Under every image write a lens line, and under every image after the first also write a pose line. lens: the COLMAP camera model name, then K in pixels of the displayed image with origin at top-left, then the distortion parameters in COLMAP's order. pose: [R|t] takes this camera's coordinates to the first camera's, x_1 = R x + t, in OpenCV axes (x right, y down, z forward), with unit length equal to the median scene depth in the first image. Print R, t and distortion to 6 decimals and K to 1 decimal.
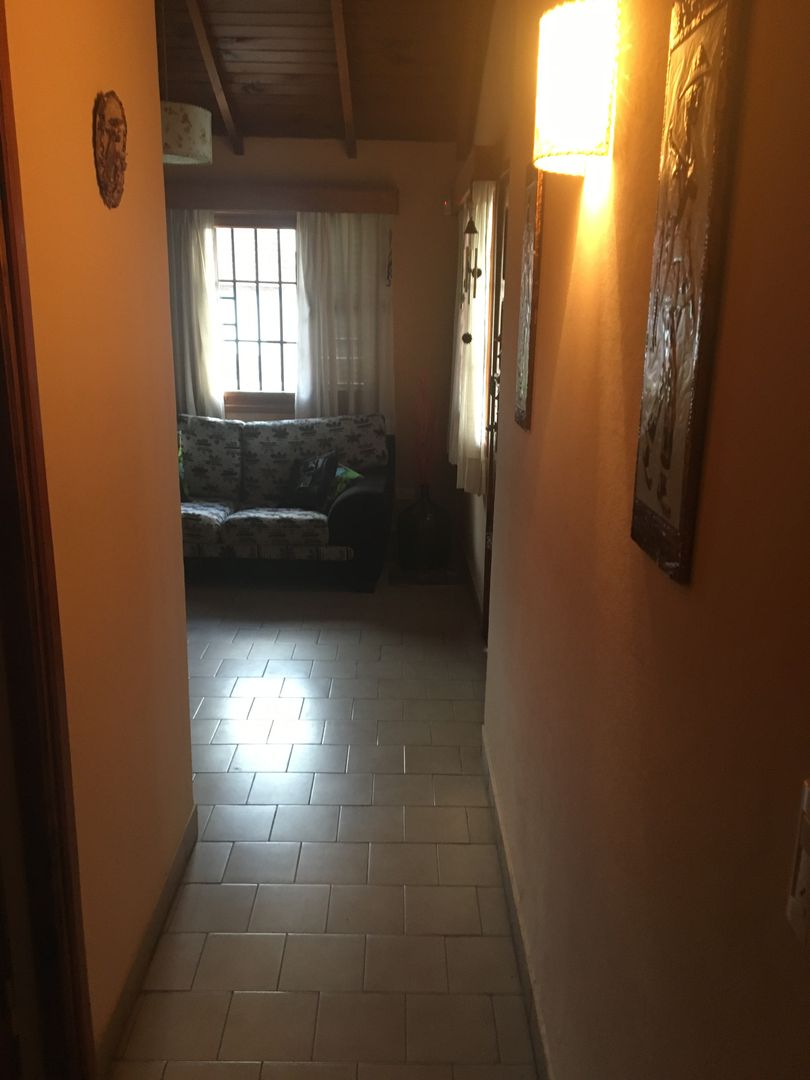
lens RADIAL K [[905.4, 0, 405.0], [0, 905.4, 540.0], [0, 0, 1]] dist [0.073490, -0.097074]
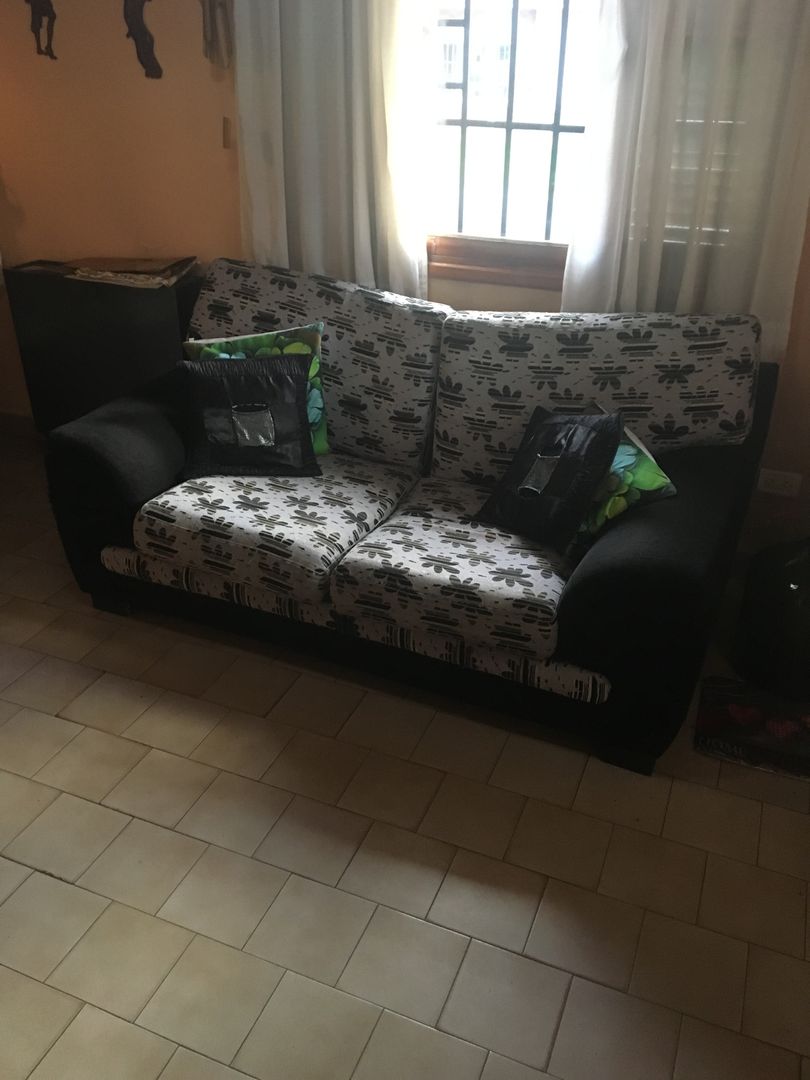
lens RADIAL K [[905.4, 0, 405.0], [0, 905.4, 540.0], [0, 0, 1]] dist [0.073490, -0.097074]
pose [[0.919215, 0.178117, -0.351166, -0.007610], [-0.086231, 0.961250, 0.261844, -0.138847], [0.384198, -0.210409, 0.898955, 0.538462]]
